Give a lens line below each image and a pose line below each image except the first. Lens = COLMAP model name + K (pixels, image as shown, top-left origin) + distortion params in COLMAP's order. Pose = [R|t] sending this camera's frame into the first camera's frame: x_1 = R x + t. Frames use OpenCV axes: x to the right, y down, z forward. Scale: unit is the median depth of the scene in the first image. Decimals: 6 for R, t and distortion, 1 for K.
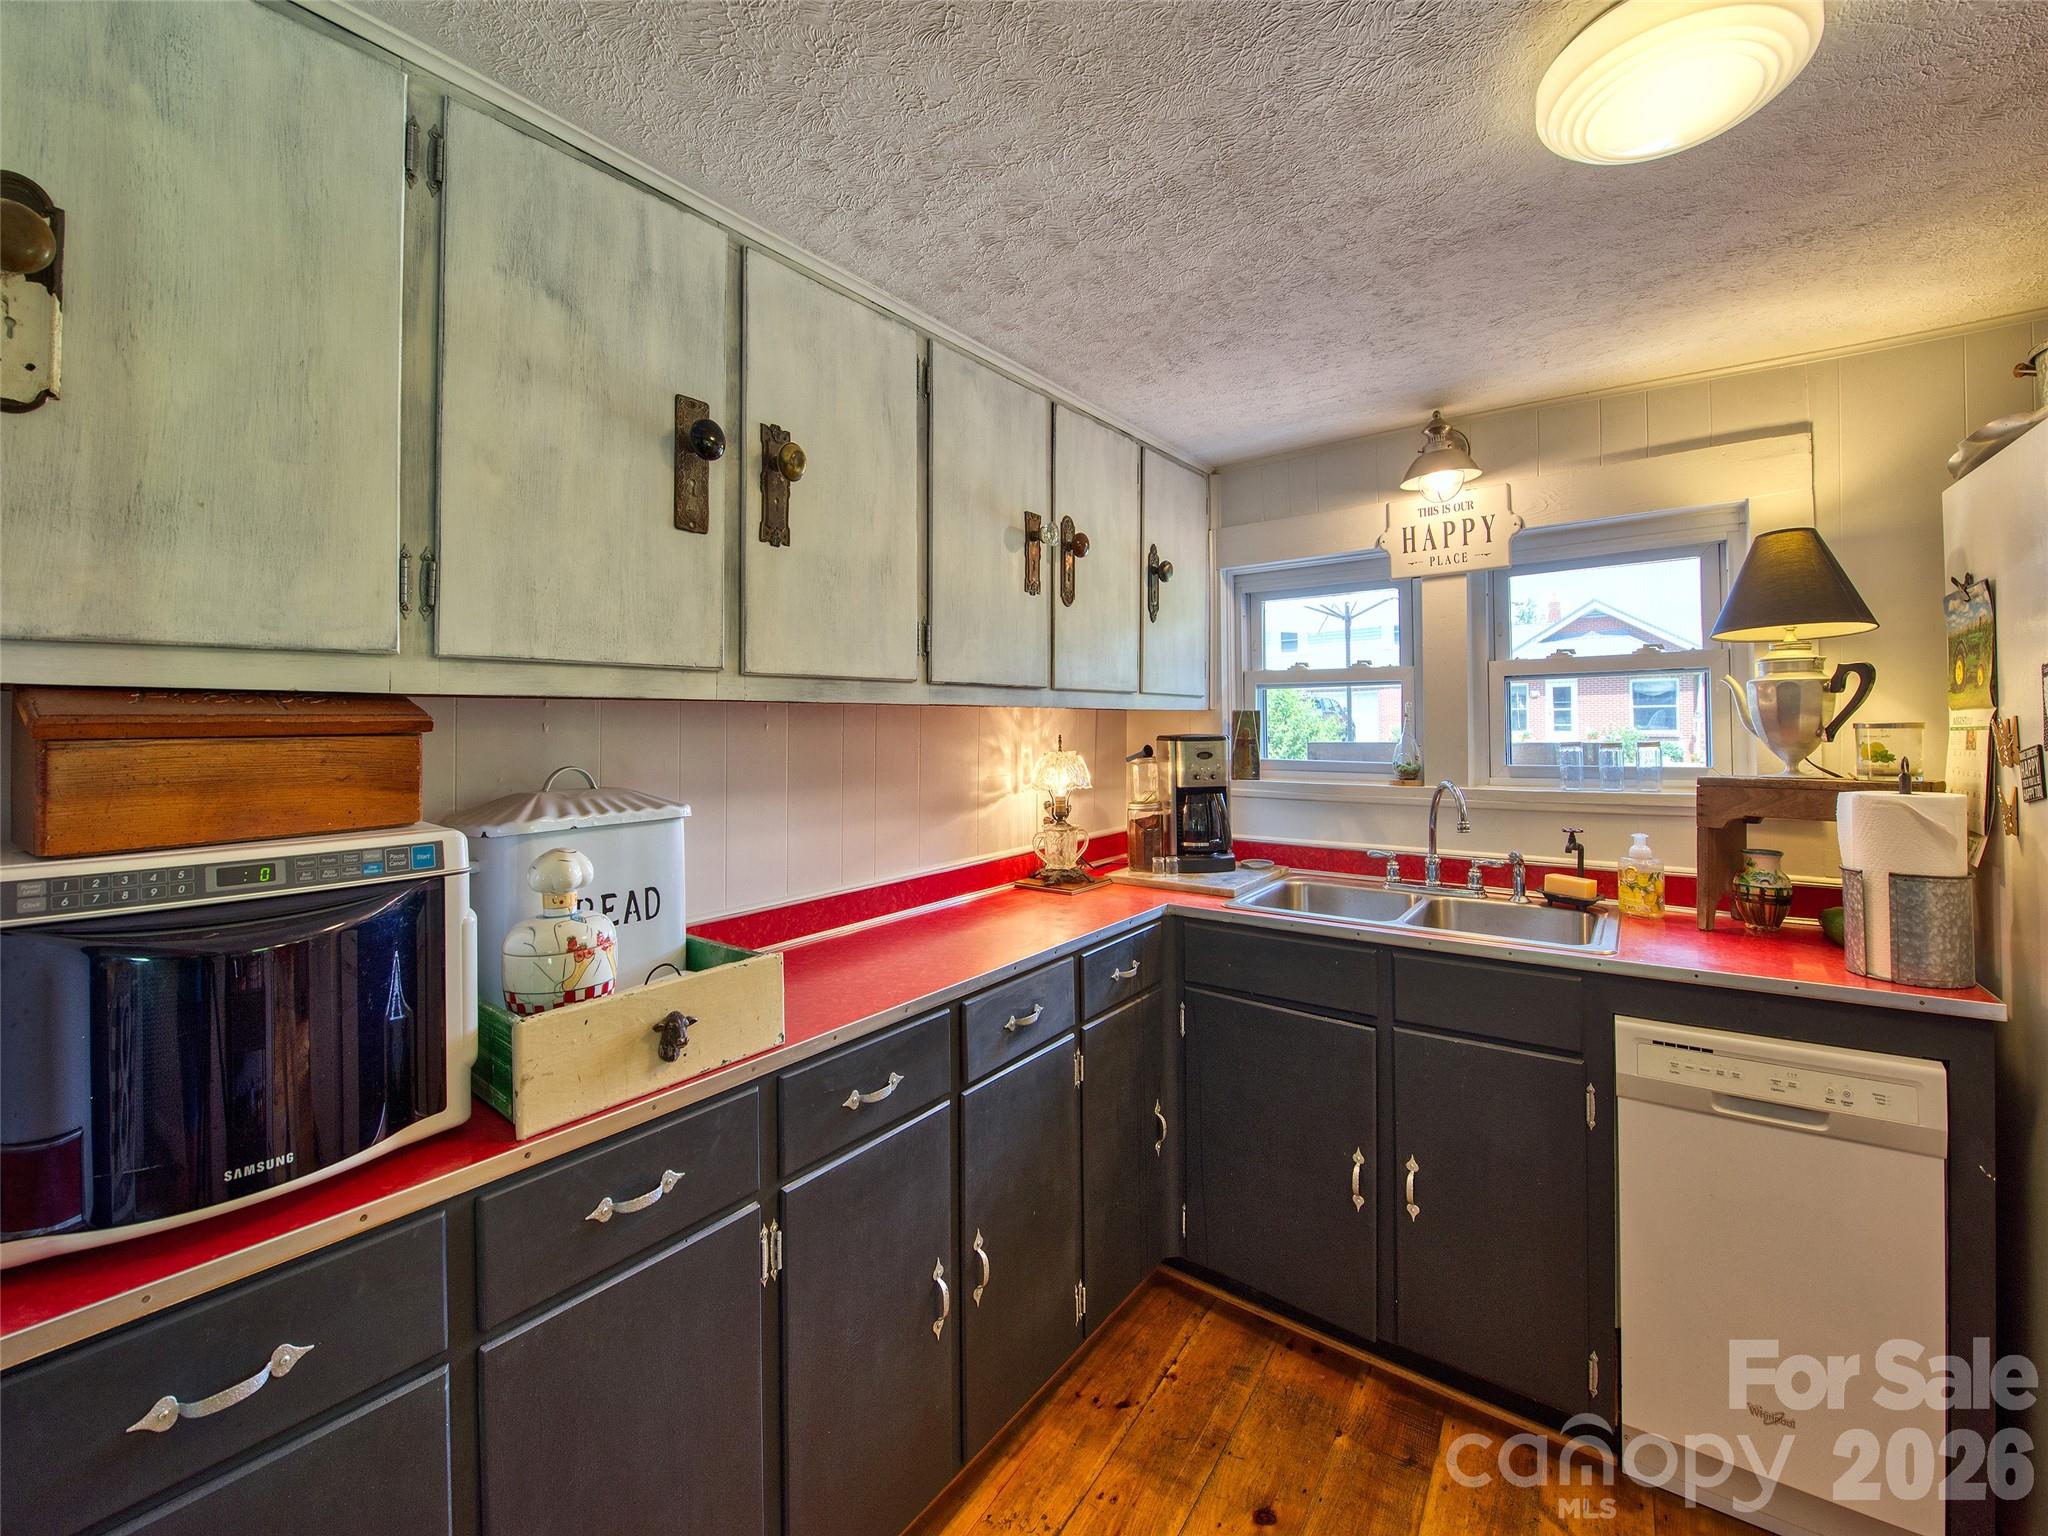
lens RADIAL K [[840.6, 0, 1047.2], [0, 840.6, 723.8], [0, 0, 1]] dist [-0.009175, -0.000734]
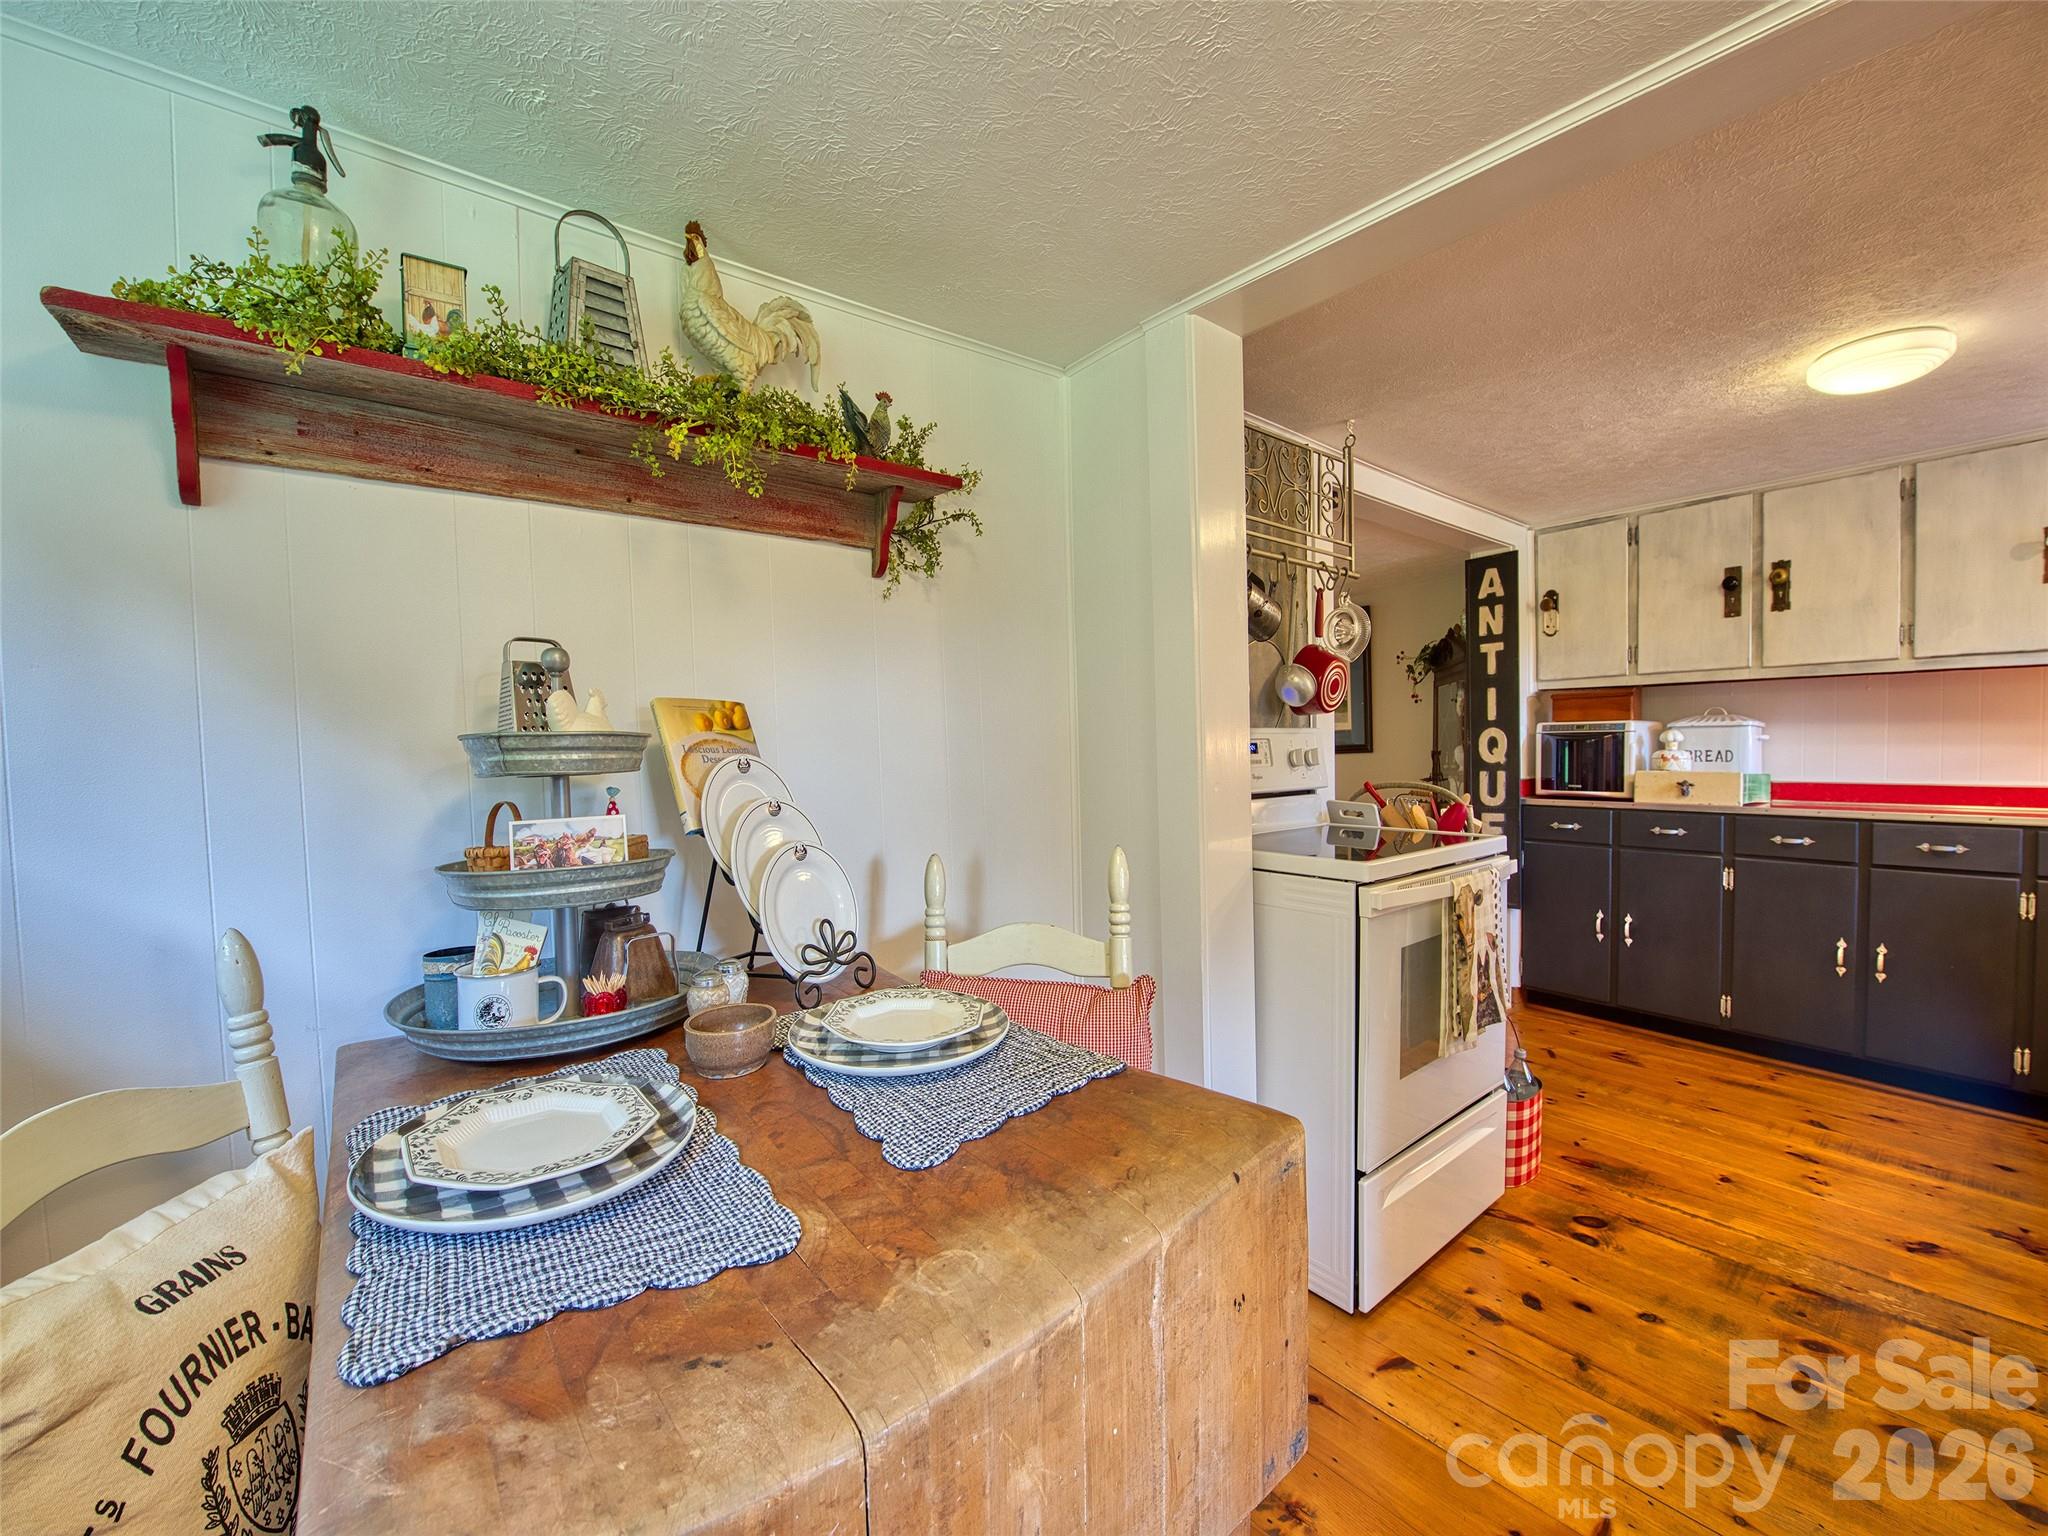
lens RADIAL K [[840.6, 0, 1026.3], [0, 840.6, 771.4], [0, 0, 1]] dist [-0.009175, -0.000734]
pose [[-0.240945, 0.041076, -0.969669, 2.794242], [0.020892, 0.999092, 0.037131, 0.121718], [0.970314, -0.011312, -0.241585, -0.566575]]
